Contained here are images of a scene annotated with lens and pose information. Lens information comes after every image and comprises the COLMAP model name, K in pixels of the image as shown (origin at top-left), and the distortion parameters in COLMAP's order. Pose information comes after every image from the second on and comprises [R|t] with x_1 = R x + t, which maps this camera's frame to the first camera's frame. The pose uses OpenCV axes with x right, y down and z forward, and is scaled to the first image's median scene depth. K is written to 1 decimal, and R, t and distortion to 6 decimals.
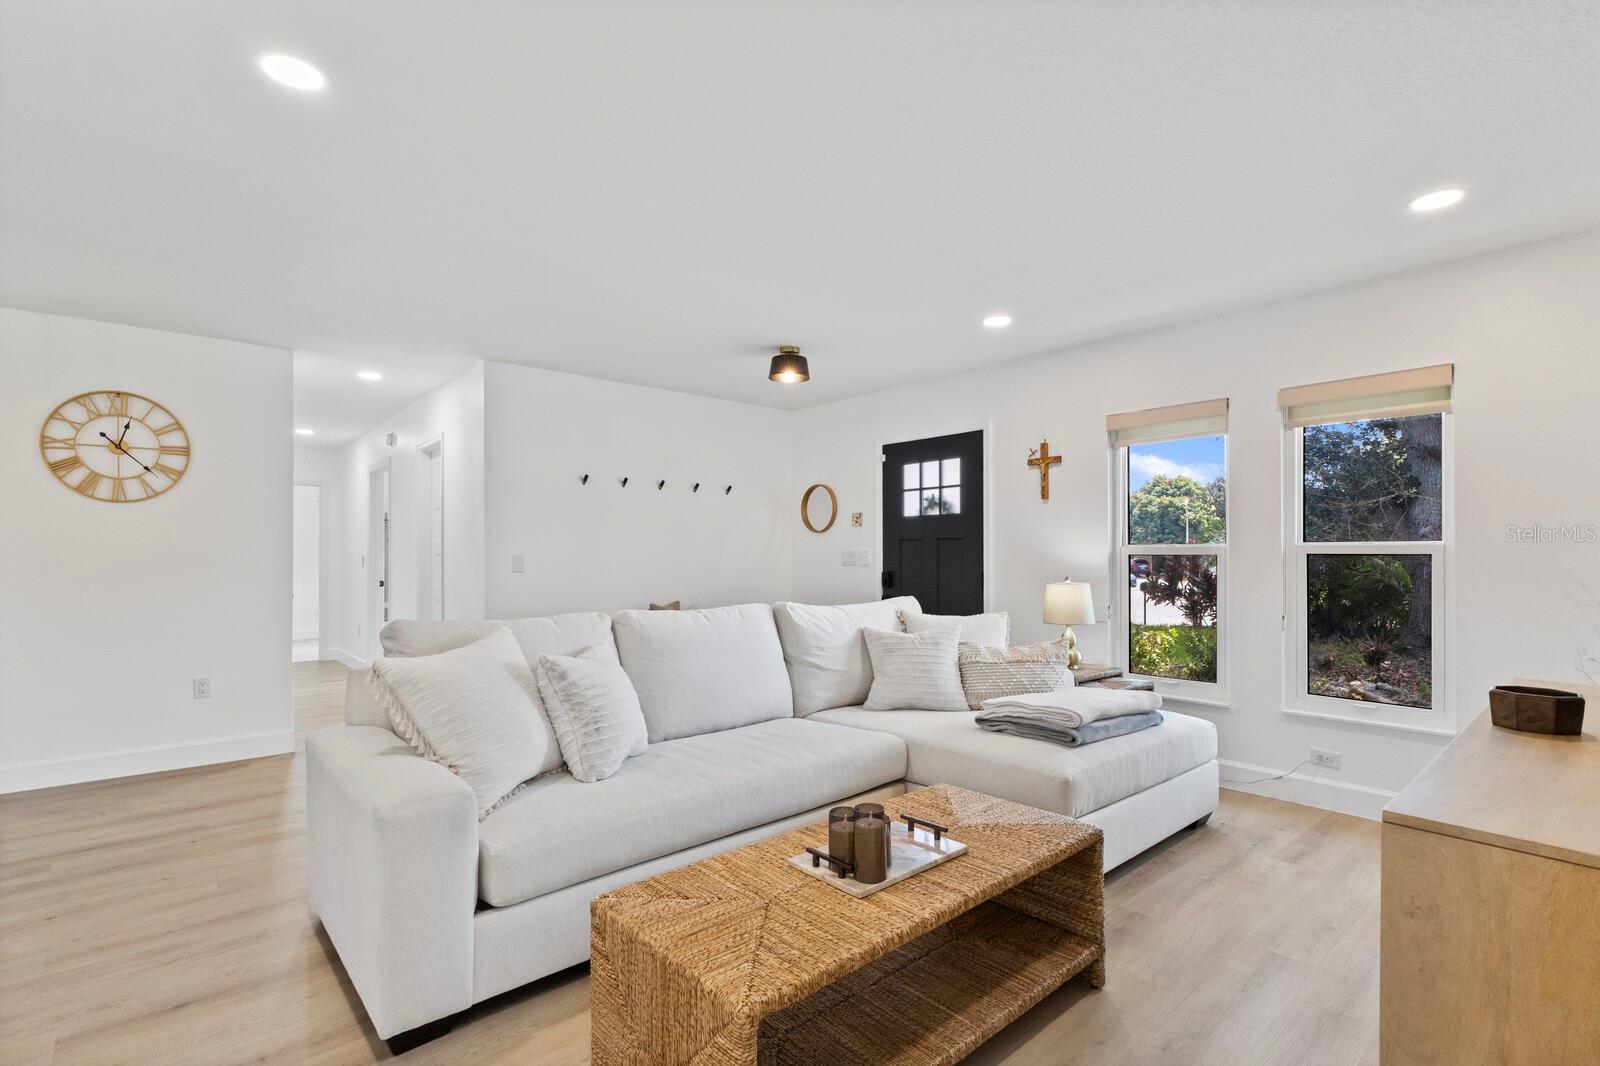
lens RADIAL K [[739.3, 0, 791.0], [0, 739.3, 545.4], [0, 0, 1]] dist [-0.000746, -0.000323]
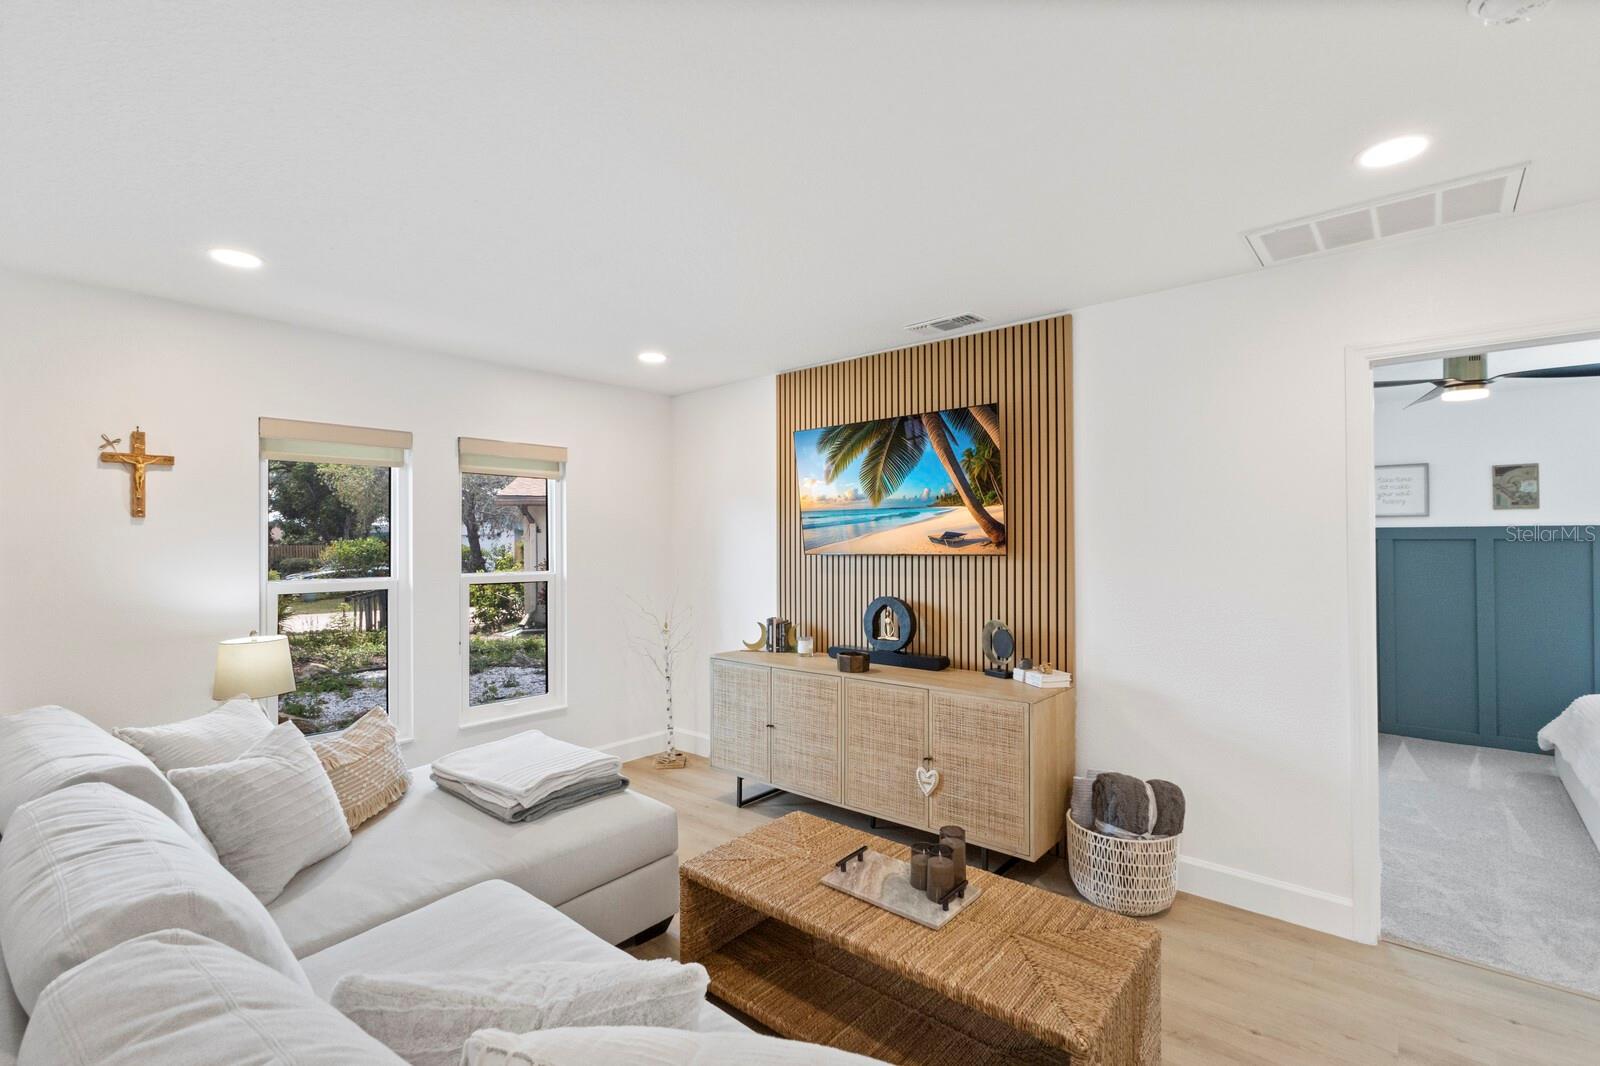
lens RADIAL K [[739.3, 0, 791.0], [0, 739.3, 545.4], [0, 0, 1]] dist [-0.000746, -0.000323]
pose [[-0.140071, -0.004260, 0.990132, -0.358971], [-0.008525, 0.999959, 0.003097, -0.041499], [-0.990105, -0.008007, -0.140101, 0.481623]]
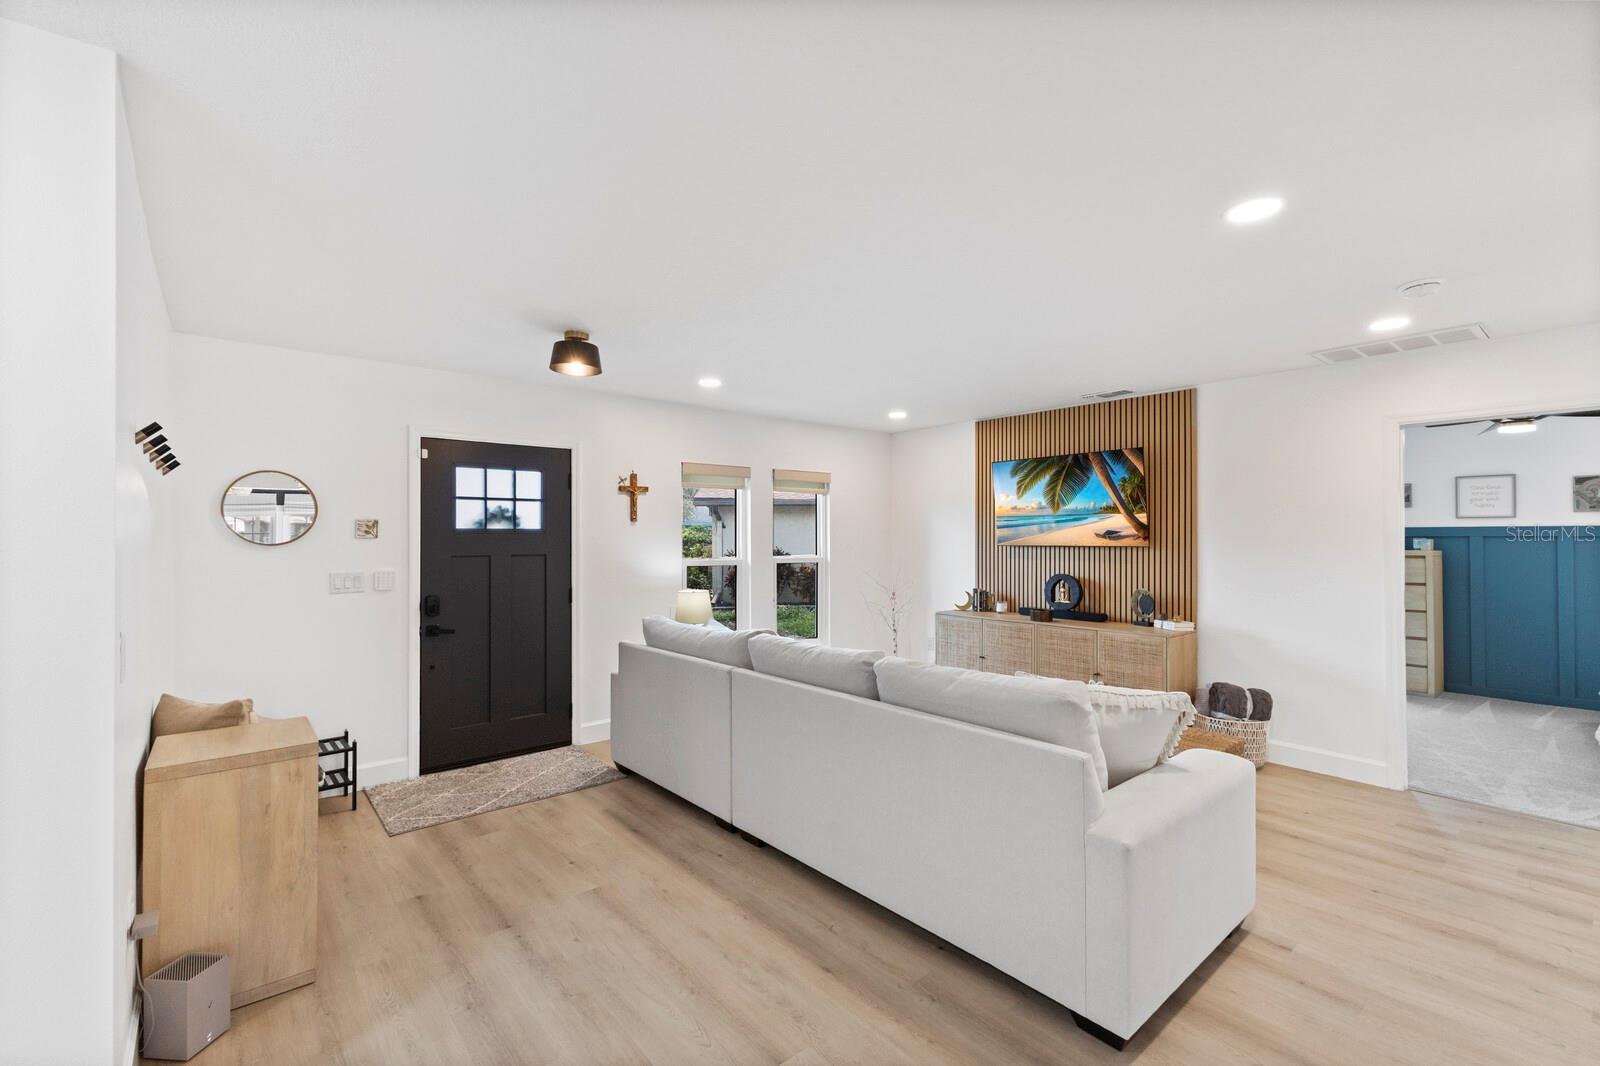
lens RADIAL K [[701.4, 0, 798.5], [0, 701.4, 536.8], [0, 0, 1]] dist [0.013626, -0.000315]
pose [[0.011290, 0.000826, 0.999936, -0.711247], [-0.012213, 0.999925, -0.000688, -0.038094], [-0.999862, -0.012205, 0.011300, 0.673372]]
